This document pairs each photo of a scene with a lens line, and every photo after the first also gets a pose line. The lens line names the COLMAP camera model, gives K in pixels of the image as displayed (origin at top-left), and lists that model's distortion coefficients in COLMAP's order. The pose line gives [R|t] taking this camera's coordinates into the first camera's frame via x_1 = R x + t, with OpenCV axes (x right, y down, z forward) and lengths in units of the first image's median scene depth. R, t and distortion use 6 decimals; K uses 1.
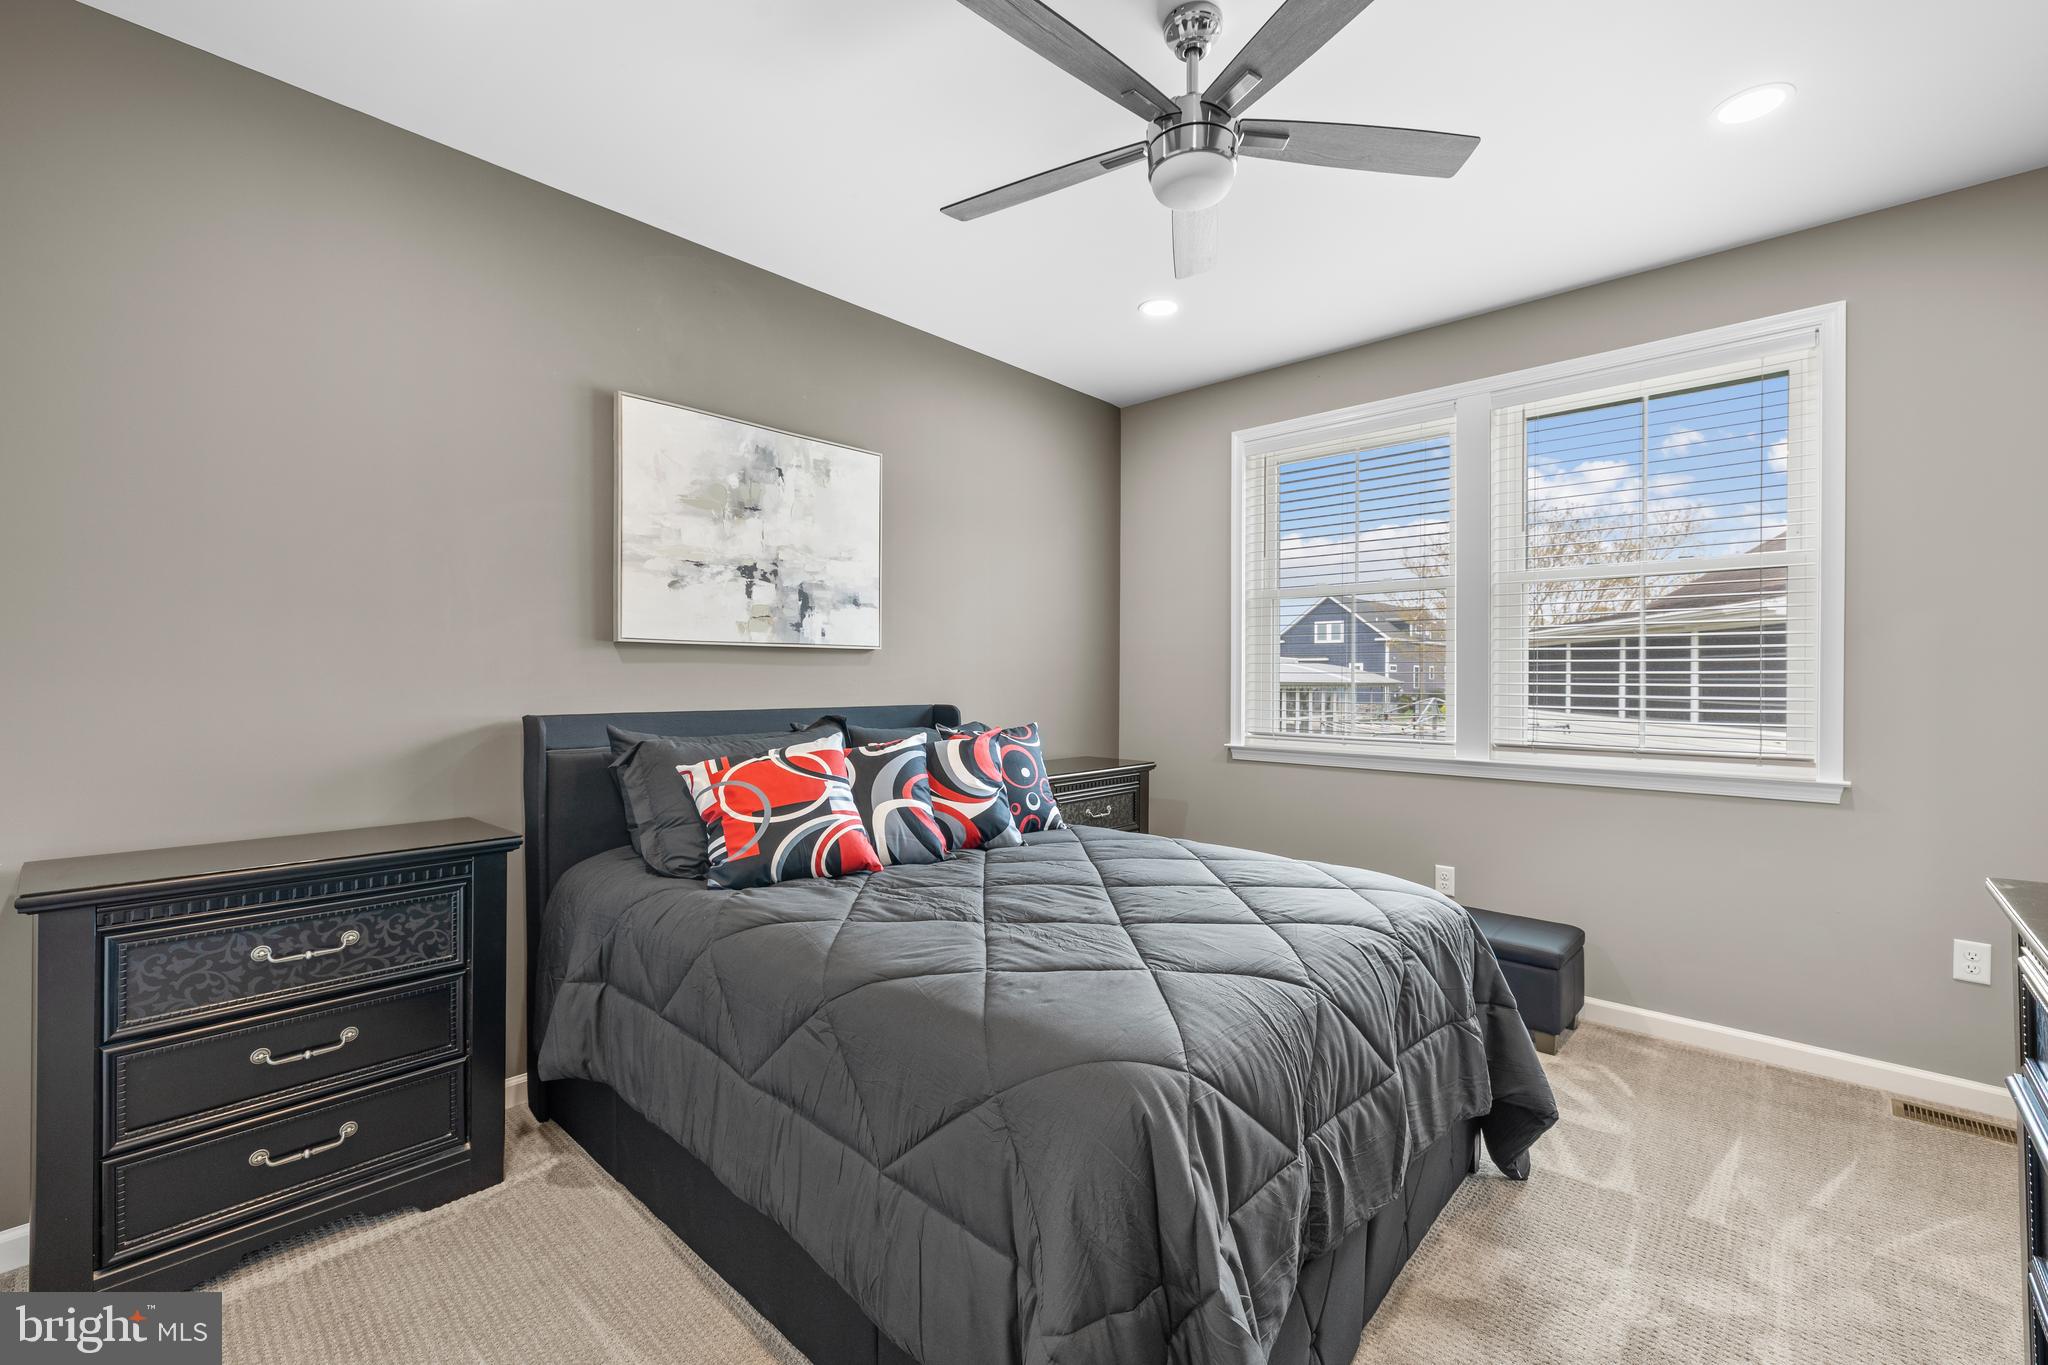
lens RADIAL K [[862.4, 0, 1023.0], [0, 862.4, 671.3], [0, 0, 1]] dist [-0.000425, 0.000203]
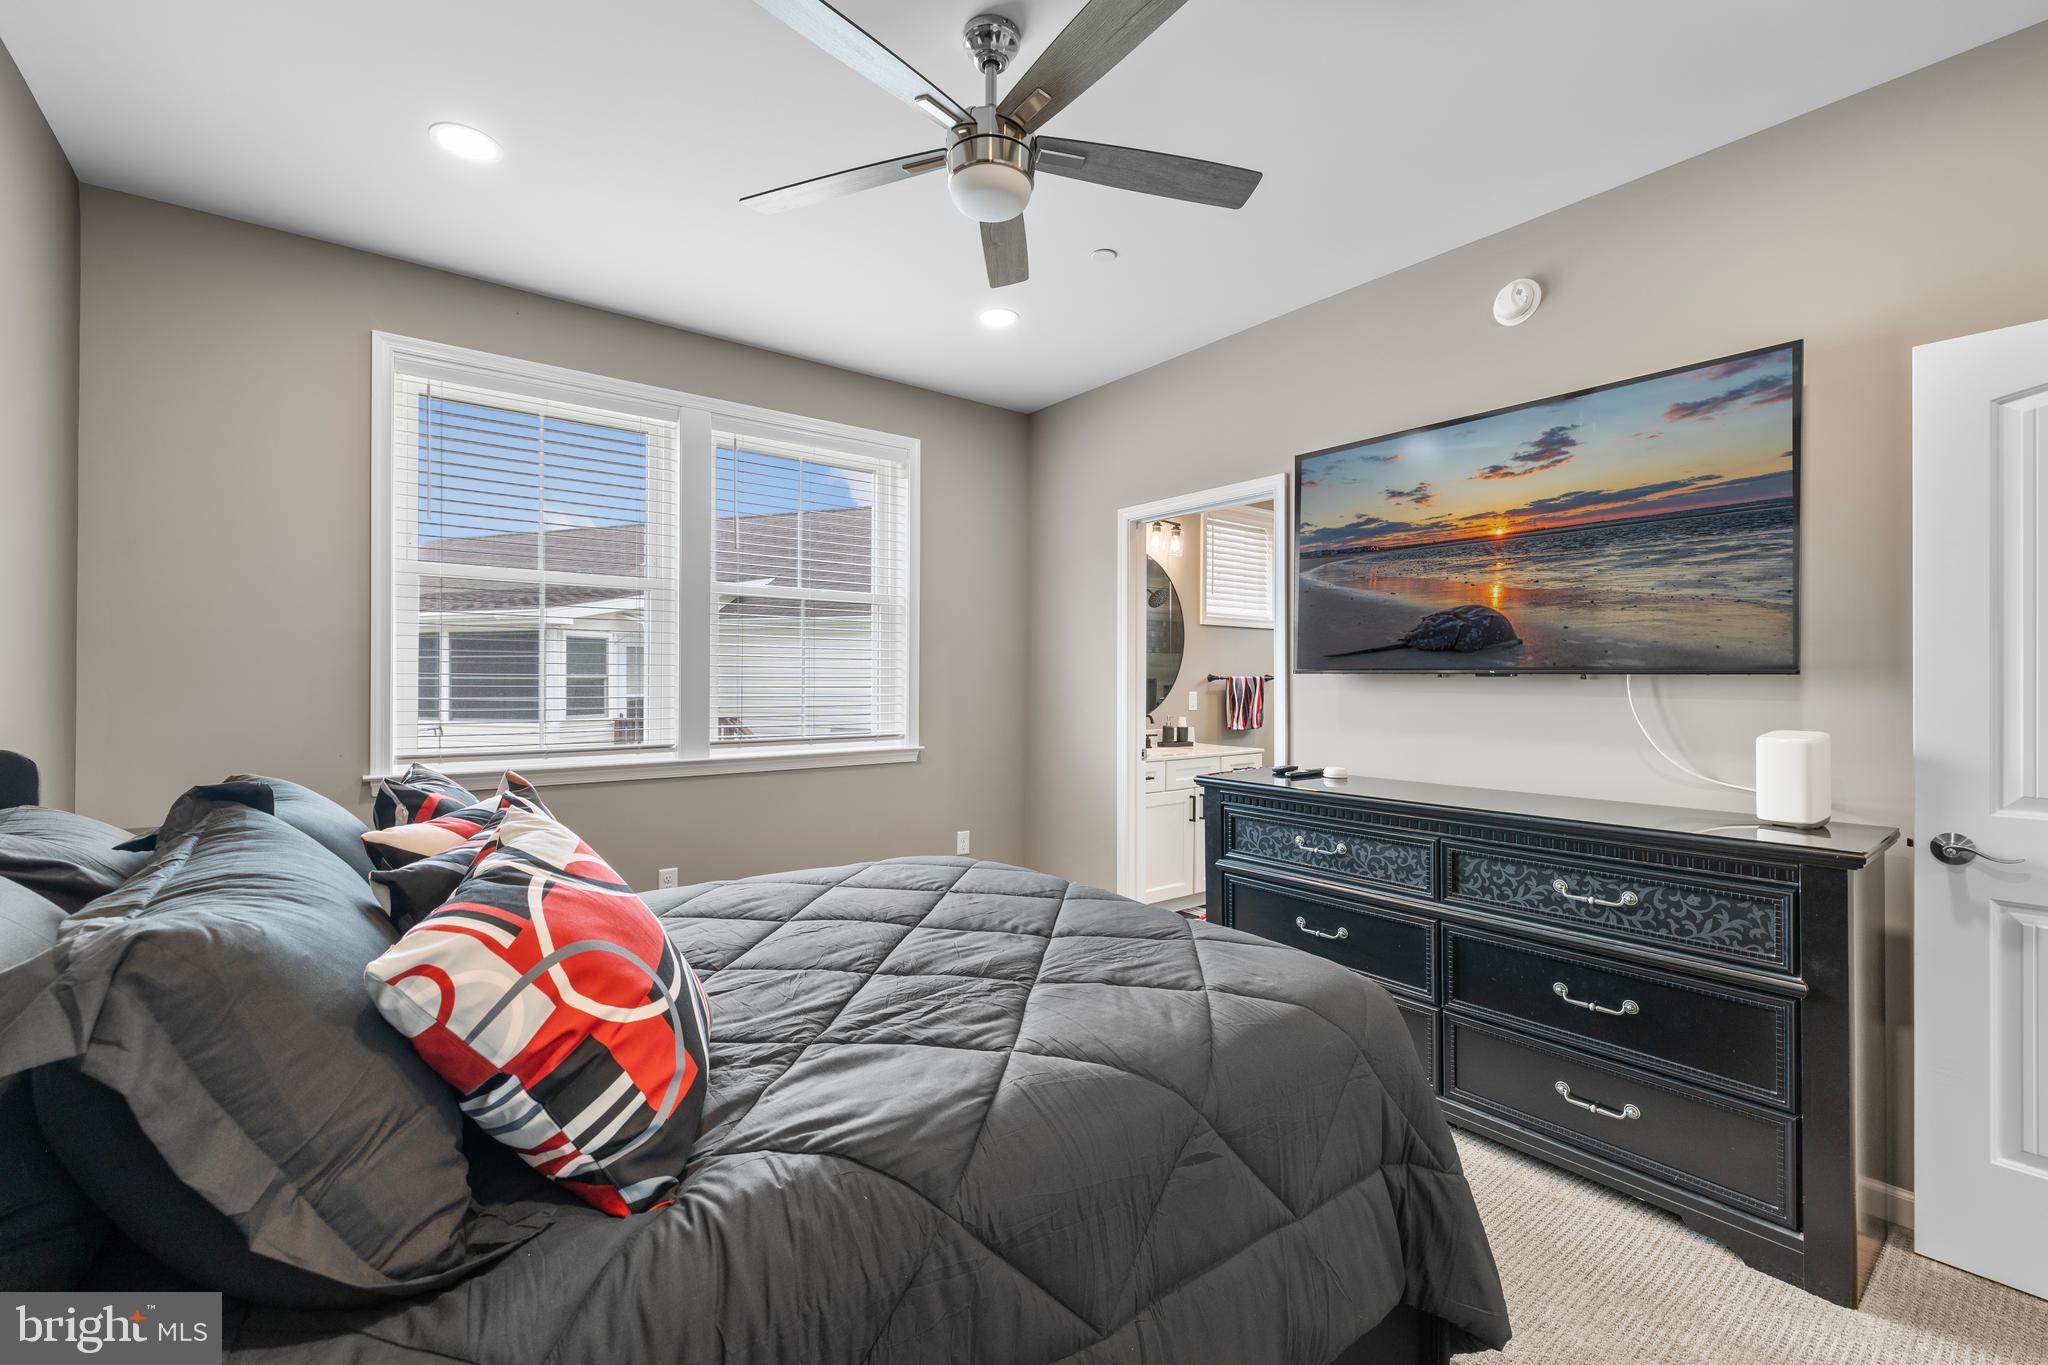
lens RADIAL K [[862.4, 0, 1020.6], [0, 862.4, 673.9], [0, 0, 1]] dist [-0.000425, 0.000203]
pose [[0.155178, 0.002877, 0.987882, -0.703165], [-0.010114, 0.999948, -0.001323, -0.005355], [-0.987835, -0.009786, 0.155199, 0.713389]]
